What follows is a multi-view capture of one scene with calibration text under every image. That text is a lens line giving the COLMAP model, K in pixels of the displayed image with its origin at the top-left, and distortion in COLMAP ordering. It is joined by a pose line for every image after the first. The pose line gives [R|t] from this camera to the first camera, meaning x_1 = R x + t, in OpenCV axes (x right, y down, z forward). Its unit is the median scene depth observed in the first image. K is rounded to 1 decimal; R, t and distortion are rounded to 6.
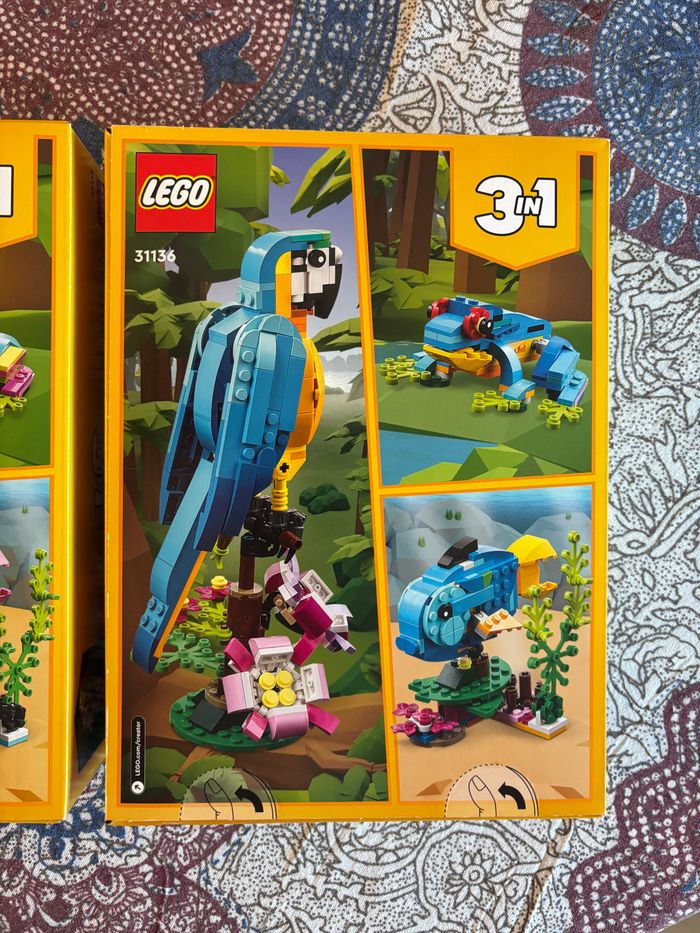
lens RADIAL K [[630.2, 0, 371.4], [0, 630.2, 467.7], [0, 0, 1]] dist [0.000506, -0.035402]
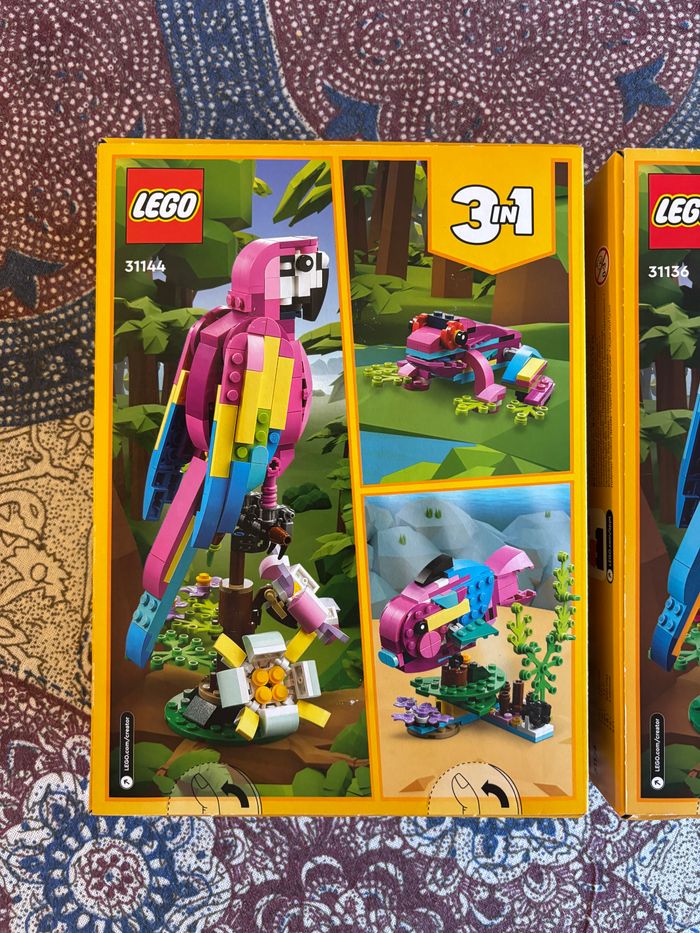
lens RADIAL K [[628.6, 0, 350.0], [0, 628.6, 466.5], [0, 0, 1]] dist [-0.004029, -0.032963]
pose [[0.998260, -0.004756, -0.058771, -0.670047], [0.003591, 0.999795, -0.019913, 0.006048], [0.058854, 0.019667, 0.998073, -0.051945]]
